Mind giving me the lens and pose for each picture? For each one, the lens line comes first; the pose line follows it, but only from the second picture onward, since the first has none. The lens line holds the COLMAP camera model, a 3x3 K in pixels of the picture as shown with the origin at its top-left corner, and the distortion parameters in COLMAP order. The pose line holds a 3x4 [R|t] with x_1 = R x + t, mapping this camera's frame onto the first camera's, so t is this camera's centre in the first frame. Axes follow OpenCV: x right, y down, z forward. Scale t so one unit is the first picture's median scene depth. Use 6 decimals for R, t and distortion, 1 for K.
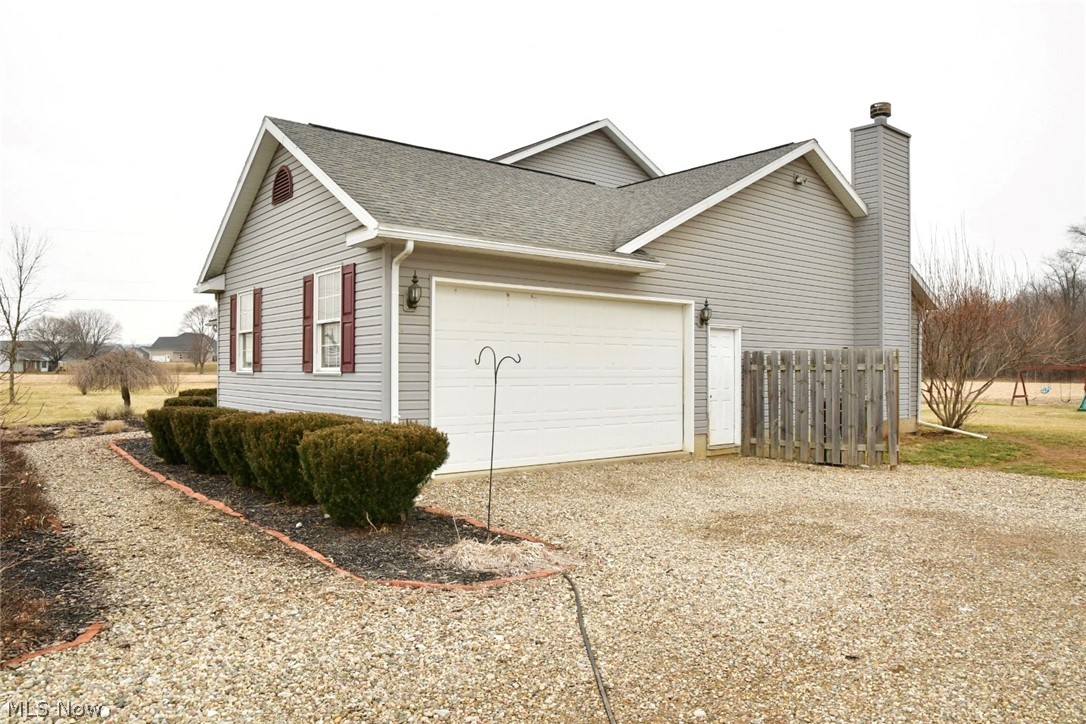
lens RADIAL K [[771.5, 0, 543.0], [0, 771.5, 362.0], [0, 0, 1]] dist [-0.095898, 0.004401]
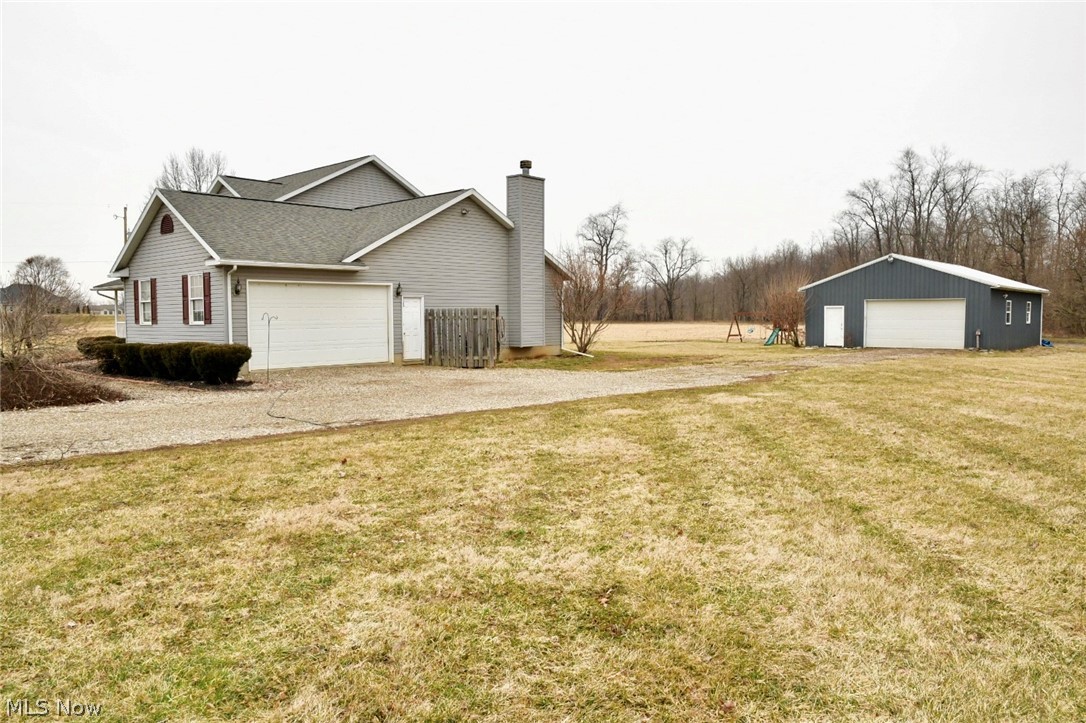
lens RADIAL K [[771.5, 0, 543.0], [0, 771.5, 361.5], [0, 0, 1]] dist [-0.095898, 0.004401]
pose [[0.982893, -0.020766, 0.183002, 0.210311], [0.008129, 0.997546, 0.069534, -0.015692], [-0.183997, -0.066857, 0.980650, -0.952365]]
